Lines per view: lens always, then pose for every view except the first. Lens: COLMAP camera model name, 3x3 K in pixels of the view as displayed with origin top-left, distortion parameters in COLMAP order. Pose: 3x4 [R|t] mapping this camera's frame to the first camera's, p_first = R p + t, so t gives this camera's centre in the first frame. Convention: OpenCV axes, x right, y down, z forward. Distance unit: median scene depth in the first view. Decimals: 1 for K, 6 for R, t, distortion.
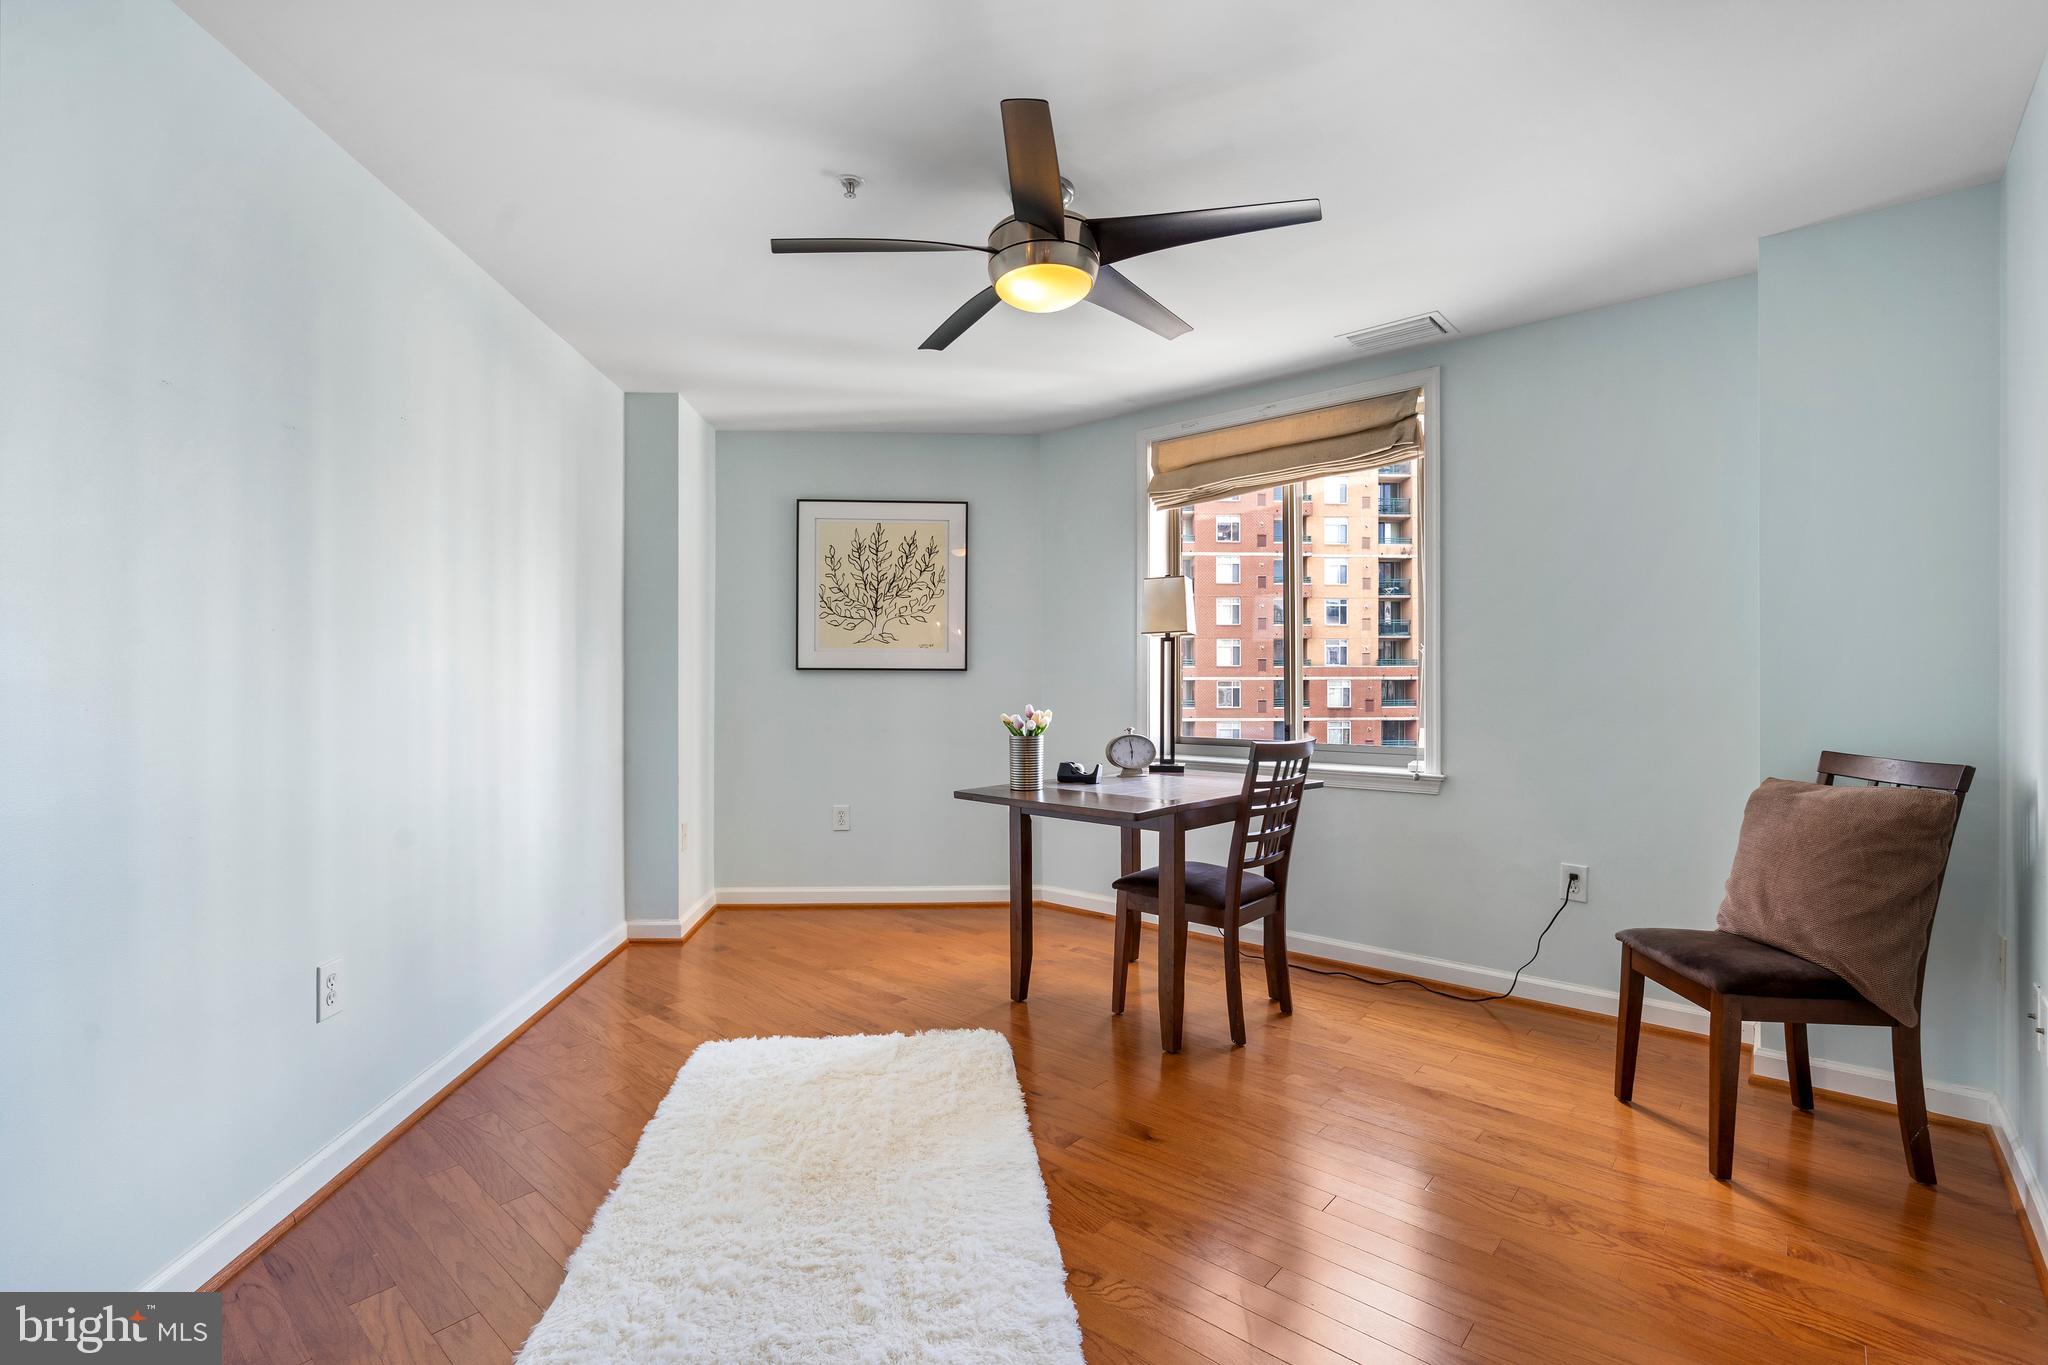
lens RADIAL K [[928.6, 0, 1015.6], [0, 928.6, 680.9], [0, 0, 1]] dist [-0.000149, 0.000885]
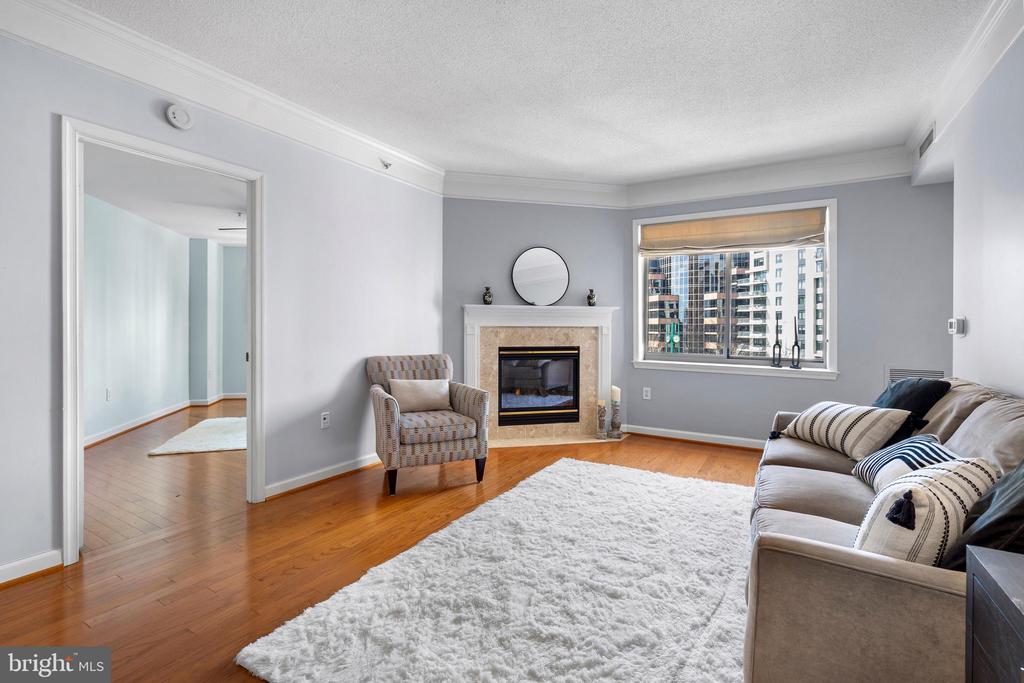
lens RADIAL K [[469.9, 0, 506.5], [0, 469.9, 329.8], [0, 0, 1]] dist [-0.006477, 0.000756]
pose [[0.986158, 0.000211, 0.165808, 0.411230], [-0.000960, 0.999990, 0.004435, 0.002013], [-0.165805, -0.004533, 0.986148, -0.817434]]
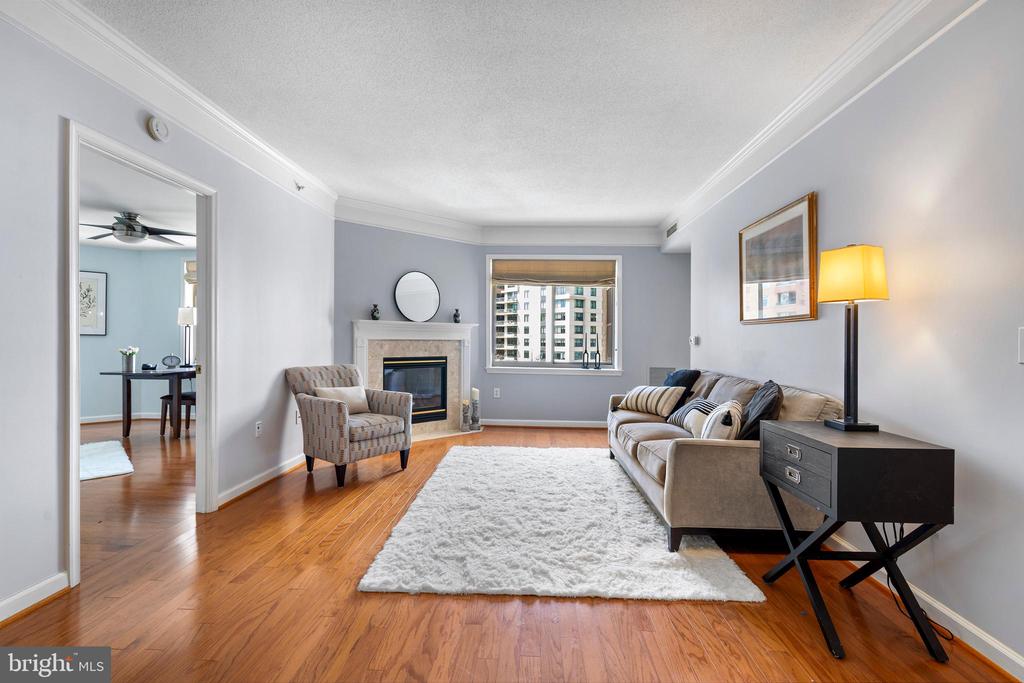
lens RADIAL K [[464.3, 0, 507.8], [0, 464.3, 340.7], [0, 0, 1]] dist [-0.000149, 0.000885]
pose [[0.791222, 0.002918, 0.611522, 0.053957], [-0.003388, 0.999994, -0.000388, 0.001548], [-0.611520, -0.001765, 0.791227, -0.908900]]
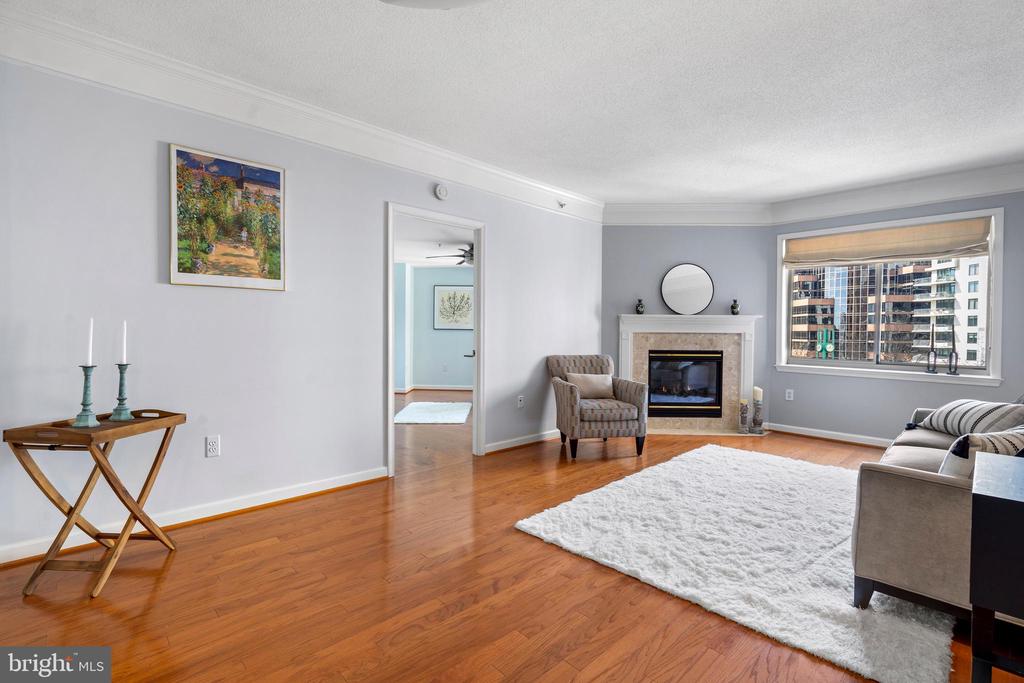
lens RADIAL K [[464.3, 0, 507.8], [0, 464.3, 340.7], [0, 0, 1]] dist [-0.000149, 0.000885]
pose [[0.995515, 0.007590, -0.094298, 0.299477], [-0.006132, 0.999857, 0.015735, 0.003774], [0.094404, -0.015086, 0.995420, -1.061504]]
